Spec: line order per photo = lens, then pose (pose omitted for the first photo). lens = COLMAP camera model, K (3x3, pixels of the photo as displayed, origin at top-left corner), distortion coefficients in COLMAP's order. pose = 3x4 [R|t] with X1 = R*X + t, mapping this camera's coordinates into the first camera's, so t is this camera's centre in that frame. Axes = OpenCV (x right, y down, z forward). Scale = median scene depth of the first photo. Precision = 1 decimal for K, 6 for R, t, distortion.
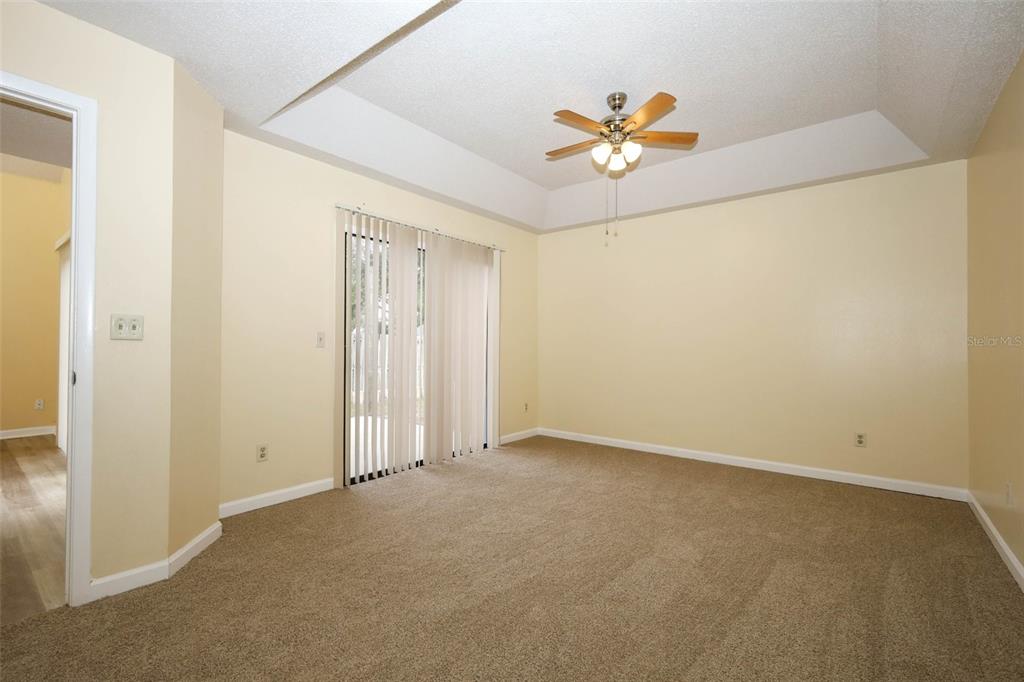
lens RADIAL K [[444.4, 0, 511.0], [0, 444.4, 338.7], [0, 0, 1]] dist [0.003006, 0.000531]
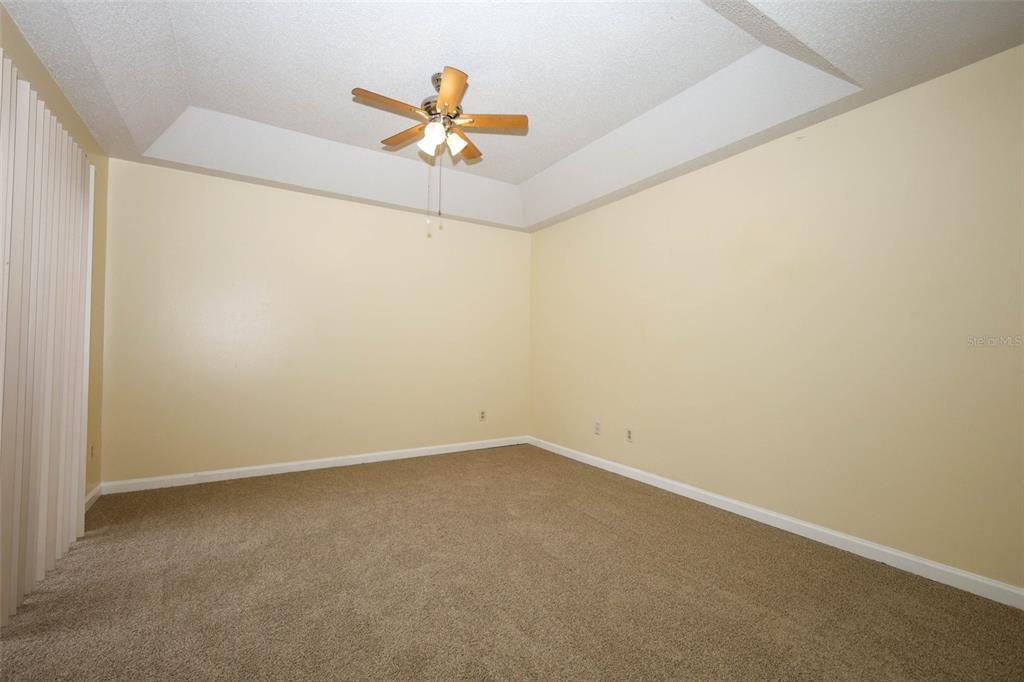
lens RADIAL K [[444.4, 0, 511.0], [0, 444.4, 338.7], [0, 0, 1]] dist [0.003006, 0.000531]
pose [[0.343134, 0.014026, 0.939182, -0.525856], [-0.028626, 0.999580, -0.004470, -0.008486], [-0.938850, -0.025351, 0.343391, 0.482562]]
